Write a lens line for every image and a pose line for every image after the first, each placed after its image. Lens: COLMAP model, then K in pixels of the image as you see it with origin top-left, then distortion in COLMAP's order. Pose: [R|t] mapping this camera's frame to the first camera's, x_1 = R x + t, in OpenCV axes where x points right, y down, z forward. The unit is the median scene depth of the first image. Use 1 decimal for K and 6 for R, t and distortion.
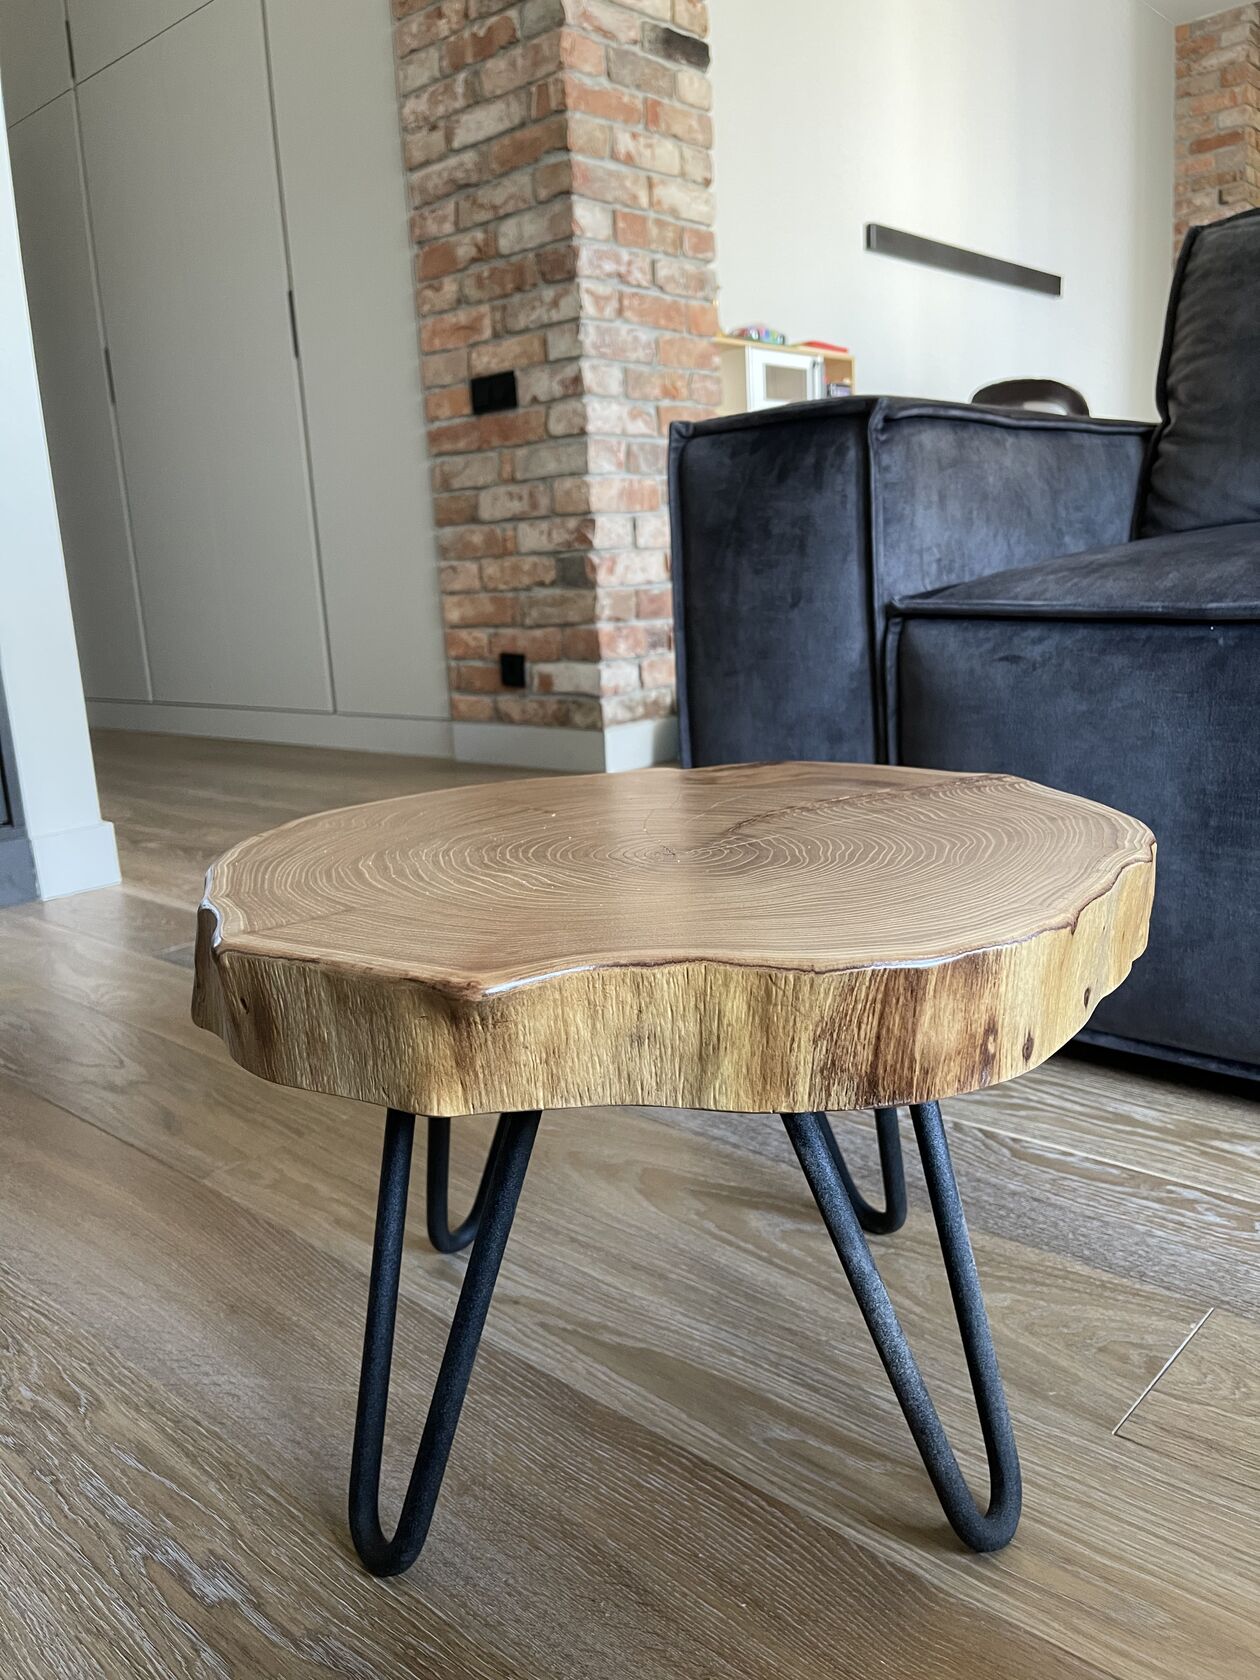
lens RADIAL K [[1301.0, 0, 638.1], [0, 1301.0, 832.8], [0, 0, 1]] dist [0.073790, -0.113346]
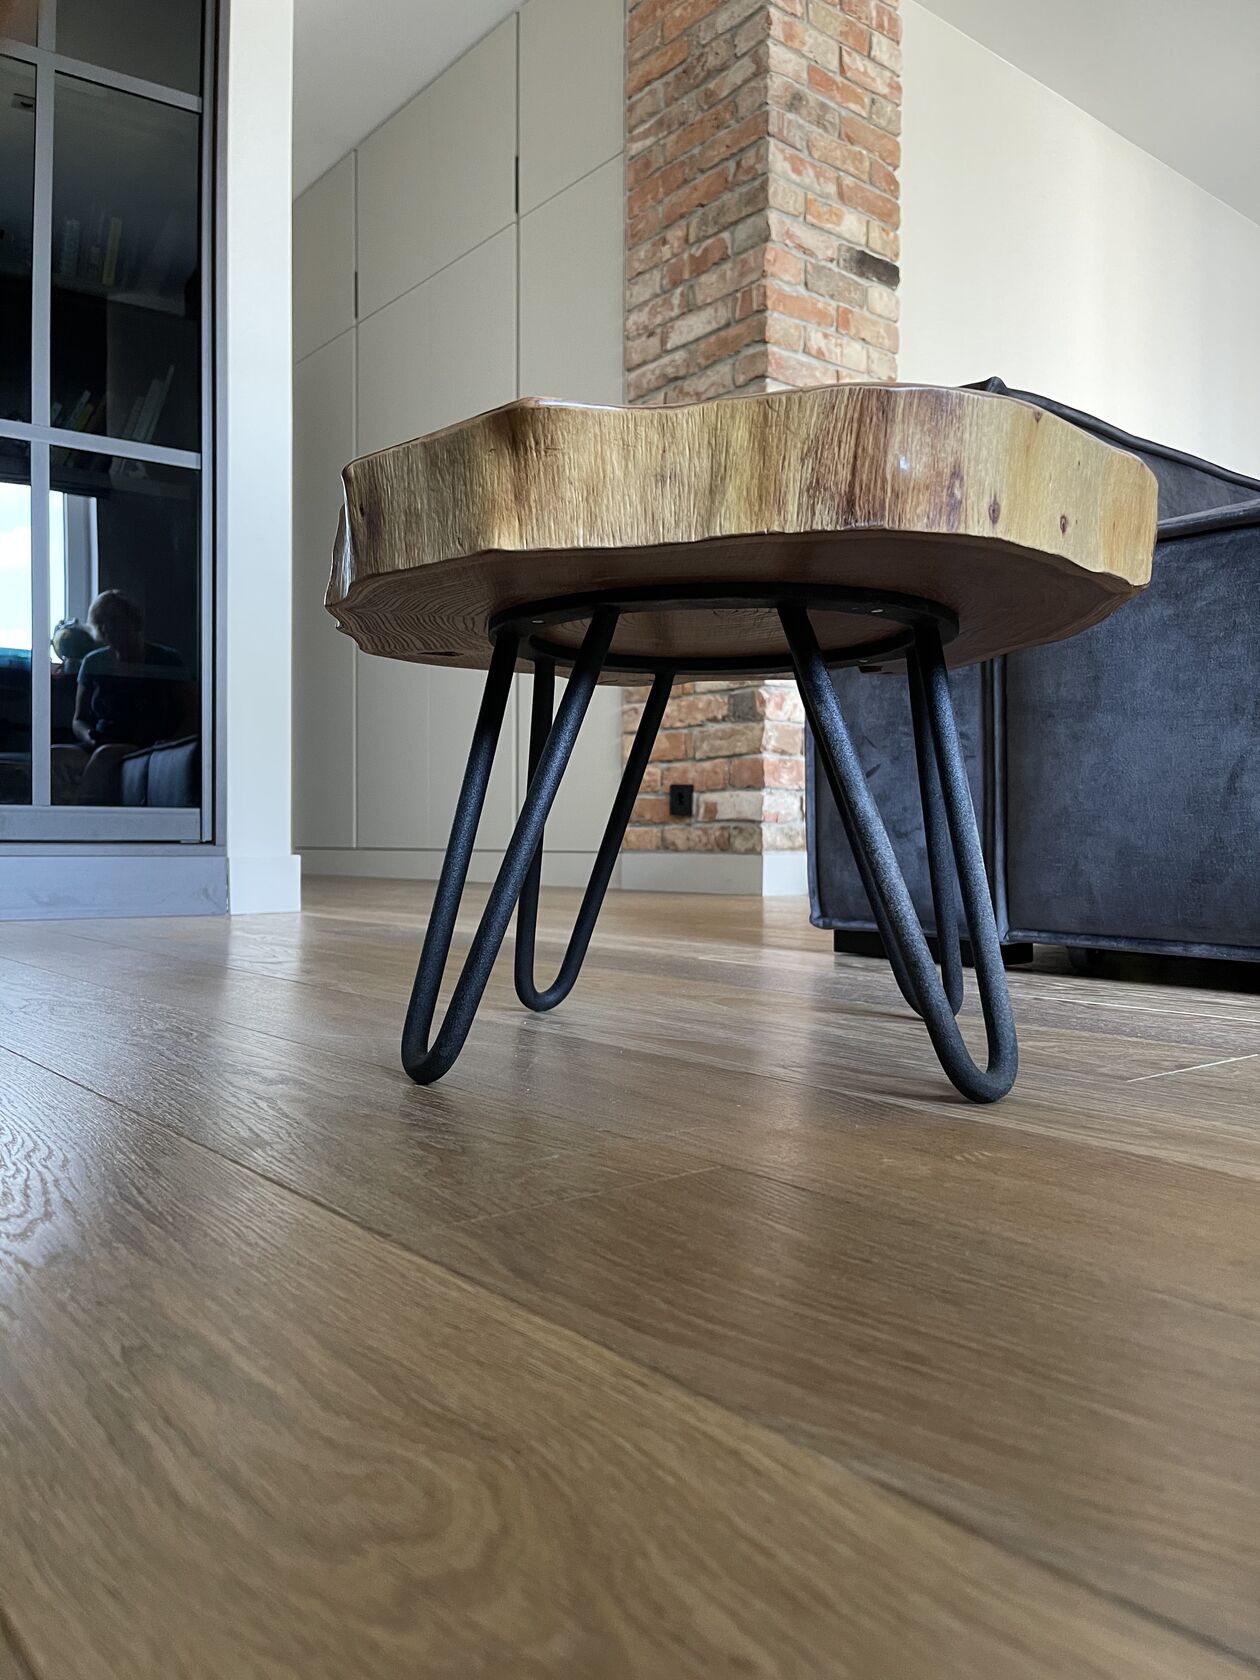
lens RADIAL K [[1301.0, 0, 642.5], [0, 1301.0, 846.5], [0, 0, 1]] dist [0.073790, -0.113346]
pose [[0.987490, 0.058475, -0.146439, 0.033188], [-0.086674, 0.977106, -0.194300, 0.134057], [0.131725, 0.204561, 0.969950, -0.021926]]
